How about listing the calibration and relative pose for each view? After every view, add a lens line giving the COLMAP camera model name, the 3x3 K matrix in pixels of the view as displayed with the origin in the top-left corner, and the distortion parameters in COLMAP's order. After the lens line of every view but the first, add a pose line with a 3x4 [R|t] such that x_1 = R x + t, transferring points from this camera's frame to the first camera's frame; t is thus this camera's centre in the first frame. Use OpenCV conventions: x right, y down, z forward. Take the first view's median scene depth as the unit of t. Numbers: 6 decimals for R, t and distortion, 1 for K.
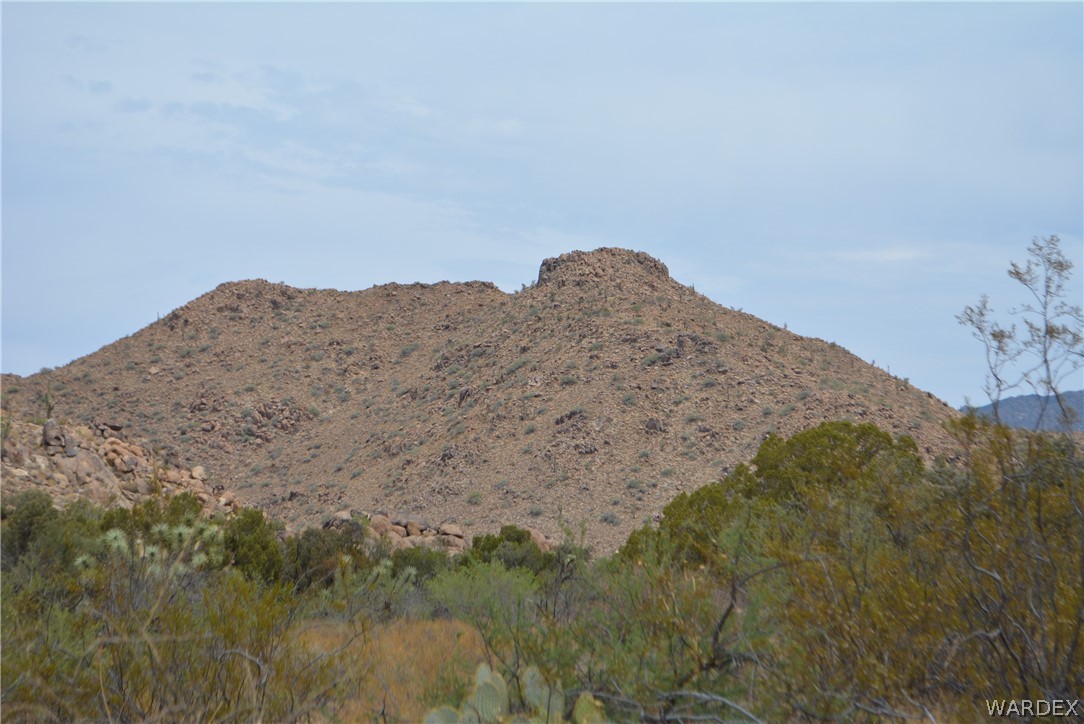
lens RADIAL K [[2529.0, 0, 543.0], [0, 2529.0, 362.6], [0, 0, 1]] dist [0.056522, 0.000000]
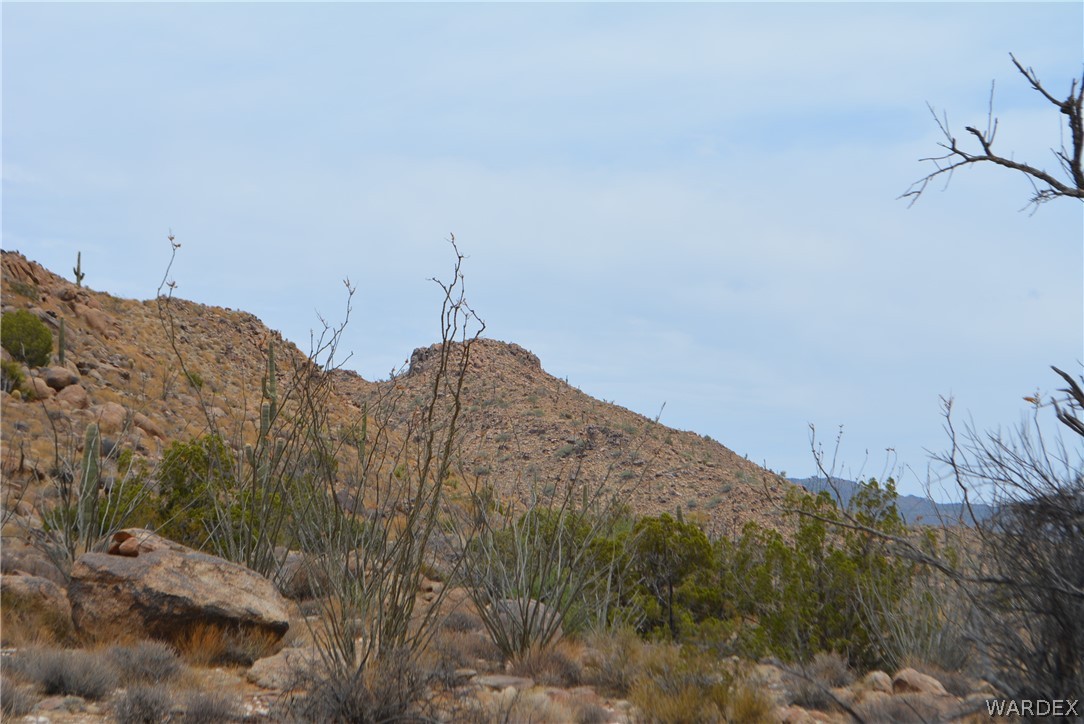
lens RADIAL K [[2529.0, 0, 543.1], [0, 2529.0, 362.3], [0, 0, 1]] dist [0.056522, 0.000000]
pose [[0.989416, 0.017023, 0.144105, -0.100457], [-0.011914, 0.999272, -0.036243, 0.000048], [-0.144617, 0.034143, 0.988898, 0.005617]]
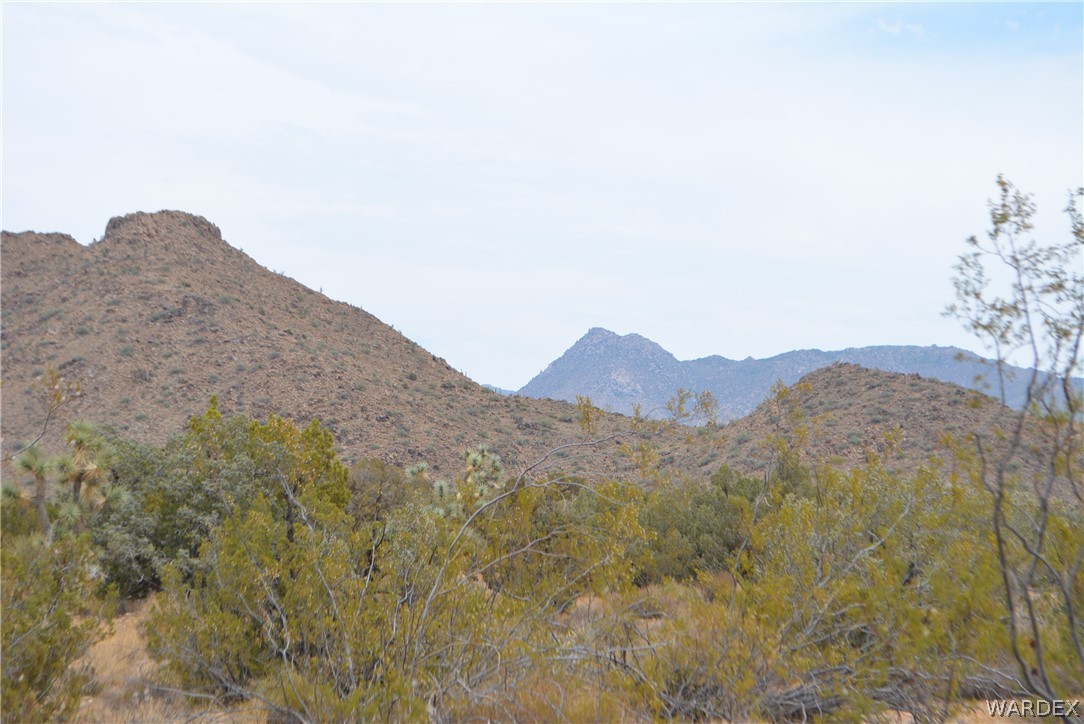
lens RADIAL K [[2529.0, 0, 544.2], [0, 2529.0, 361.4], [0, 0, 1]] dist [0.056522, 0.000000]
pose [[0.996622, 0.051565, 0.063918, 0.130872], [-0.053263, 0.998264, 0.025154, -0.017088], [-0.062510, -0.028474, 0.997638, -0.129646]]
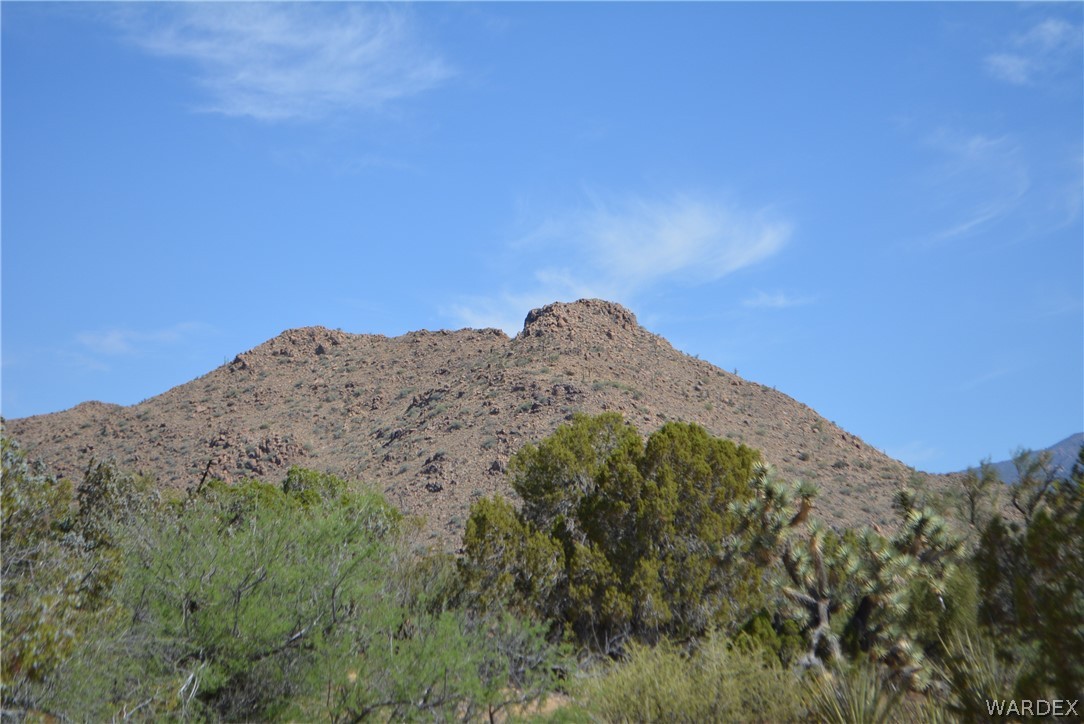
lens RADIAL K [[2529.0, 0, 542.2], [0, 2529.0, 362.4], [0, 0, 1]] dist [0.056522, 0.000000]
pose [[0.973843, -0.001326, -0.227217, 0.276608], [0.001137, 0.999999, -0.000961, -0.018044], [0.227218, 0.000677, 0.973844, -0.084653]]
